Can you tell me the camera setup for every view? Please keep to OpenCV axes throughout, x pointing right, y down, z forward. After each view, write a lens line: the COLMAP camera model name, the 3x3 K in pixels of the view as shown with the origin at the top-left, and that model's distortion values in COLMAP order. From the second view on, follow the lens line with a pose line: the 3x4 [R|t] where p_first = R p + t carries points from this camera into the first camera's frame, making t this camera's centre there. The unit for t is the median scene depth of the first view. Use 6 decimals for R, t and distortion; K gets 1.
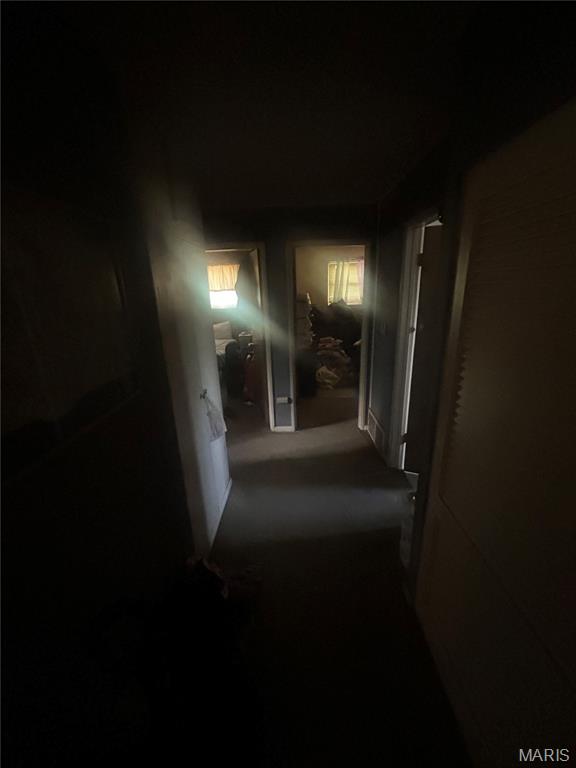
lens RADIAL K [[310.0, 0, 288.8], [0, 310.0, 383.8], [0, 0, 1]] dist [-0.001029, -0.000037]
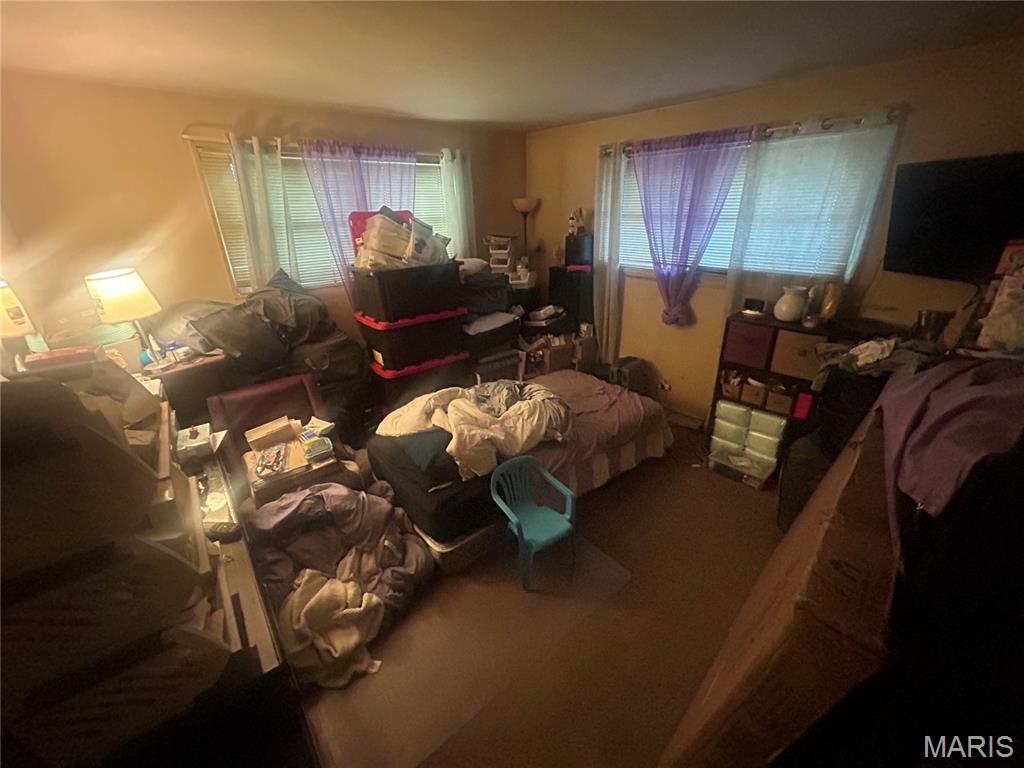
lens RADIAL K [[413.3, 0, 514.0], [0, 413.3, 383.7], [0, 0, 1]] dist [-0.001029, -0.000037]
pose [[0.765543, -0.233749, 0.599421, 0.058489], [0.198662, 0.972022, 0.125329, -0.152674], [-0.611946, 0.023137, 0.790561, 0.464749]]
